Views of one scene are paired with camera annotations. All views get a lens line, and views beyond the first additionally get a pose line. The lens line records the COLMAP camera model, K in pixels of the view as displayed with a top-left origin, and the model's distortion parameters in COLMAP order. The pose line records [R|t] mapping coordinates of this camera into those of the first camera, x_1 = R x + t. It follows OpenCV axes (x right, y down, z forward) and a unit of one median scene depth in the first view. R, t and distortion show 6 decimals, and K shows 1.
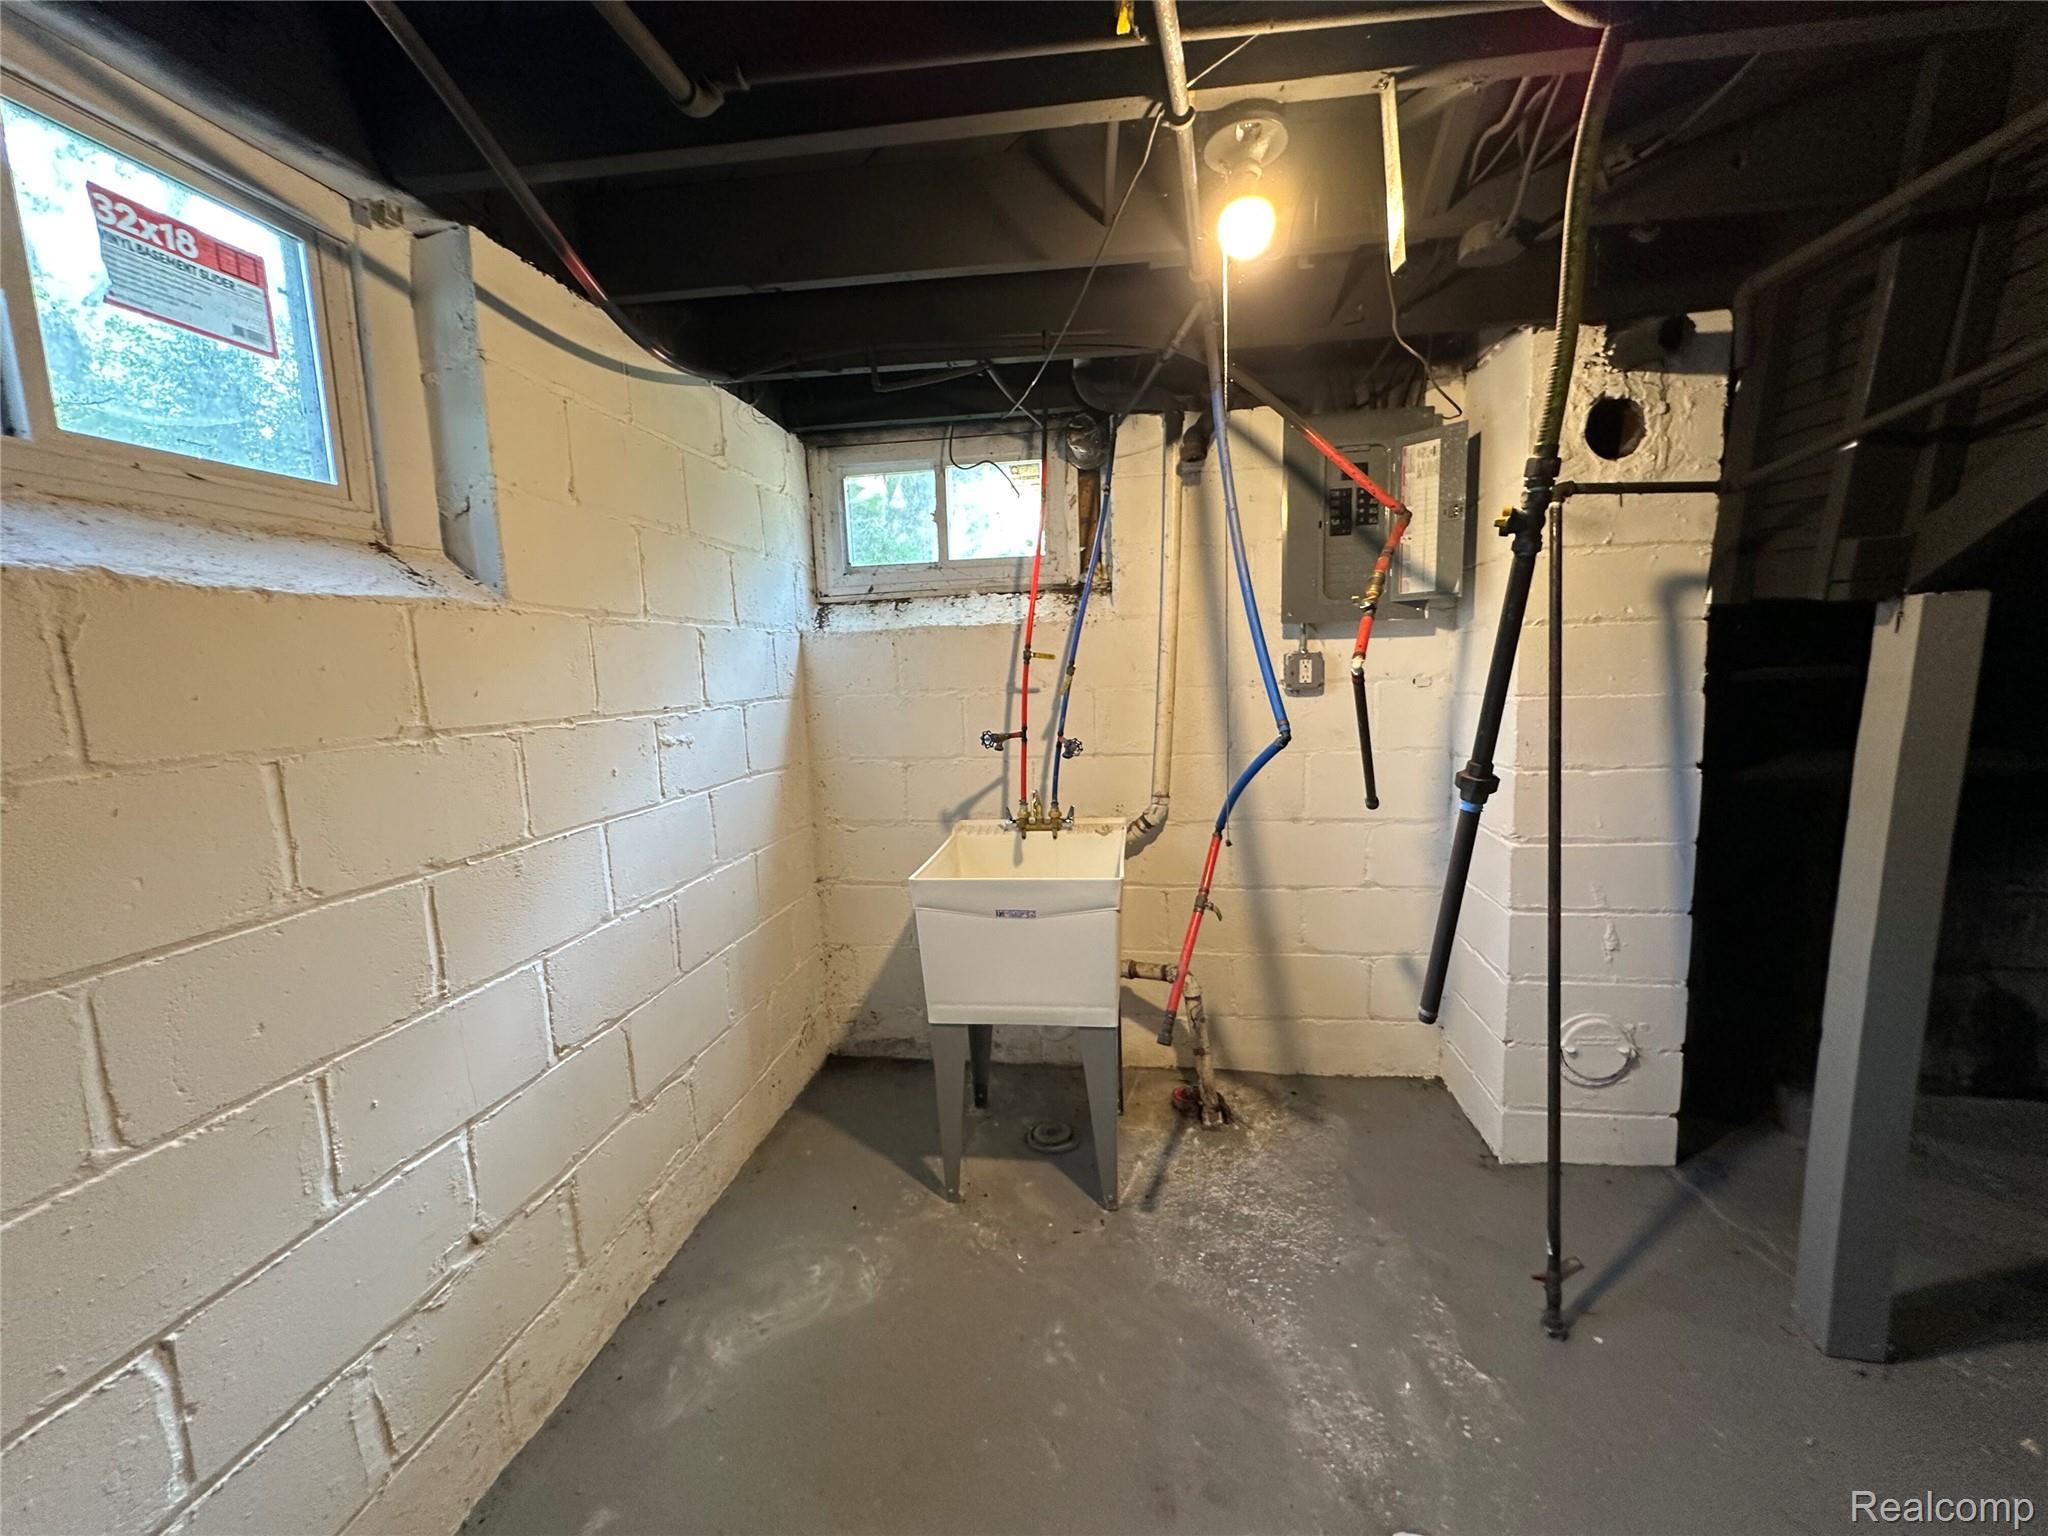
lens RADIAL K [[823.3, 0, 1026.5], [0, 823.3, 772.4], [0, 0, 1]] dist [-0.000331, 0.000265]
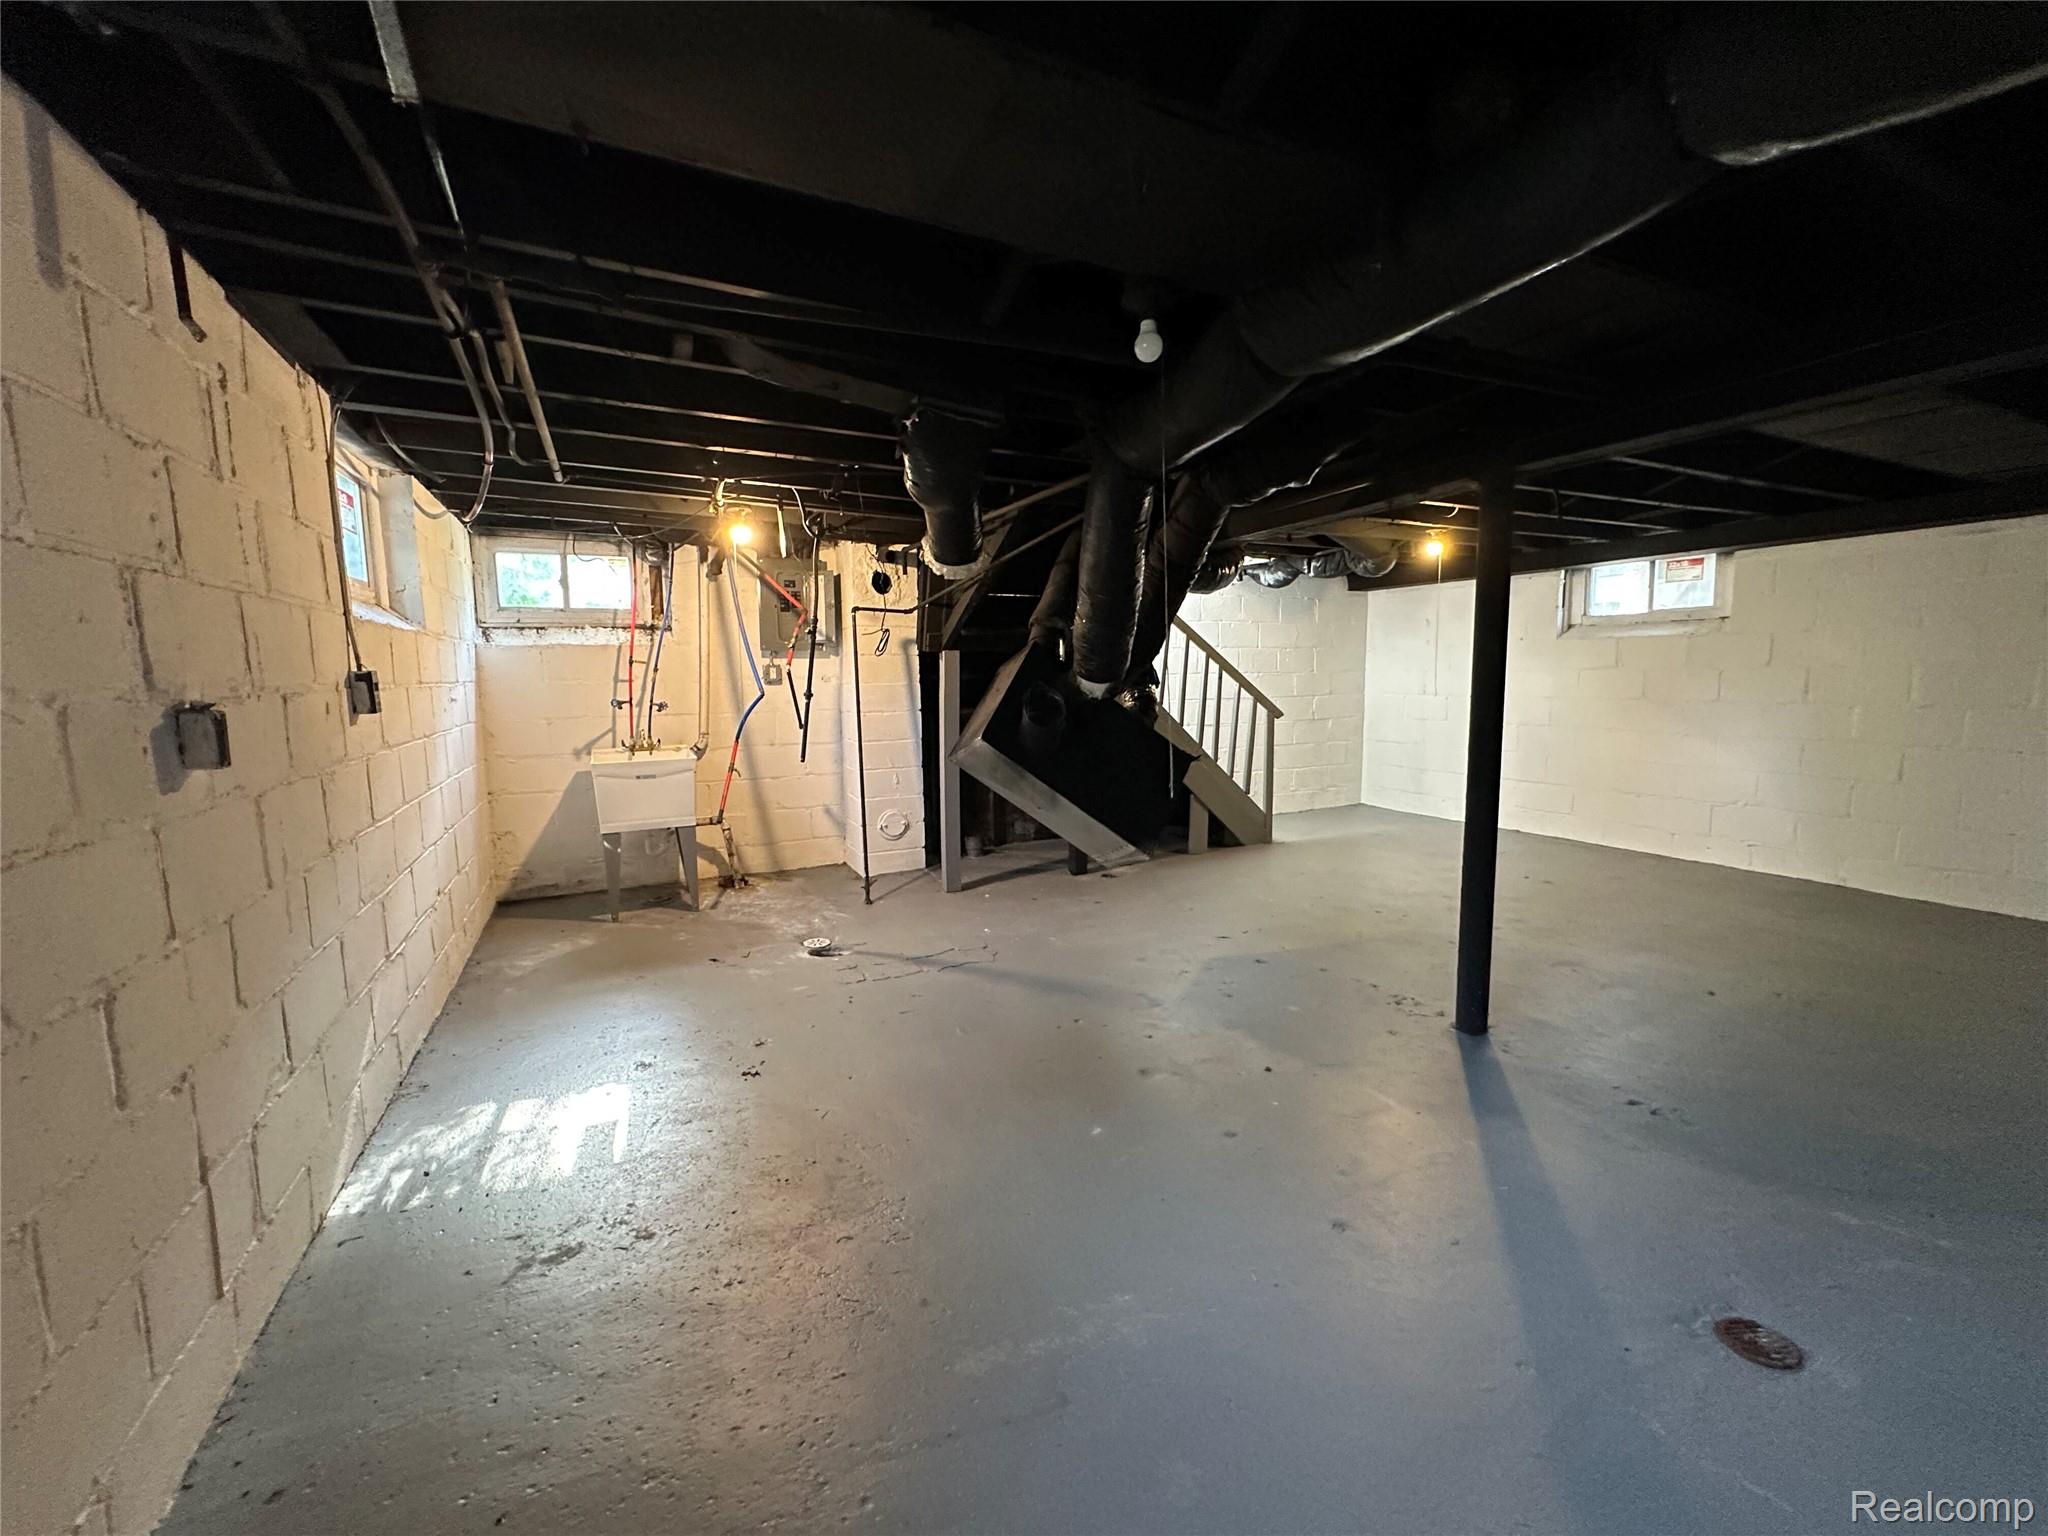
lens RADIAL K [[823.3, 0, 1015.1], [0, 823.3, 770.5], [0, 0, 1]] dist [-0.000331, 0.000265]
pose [[0.834160, -0.040540, 0.550031, -0.323511], [0.055226, 0.998422, -0.010166, 0.185738], [-0.548751, 0.038856, 0.835082, -1.123289]]
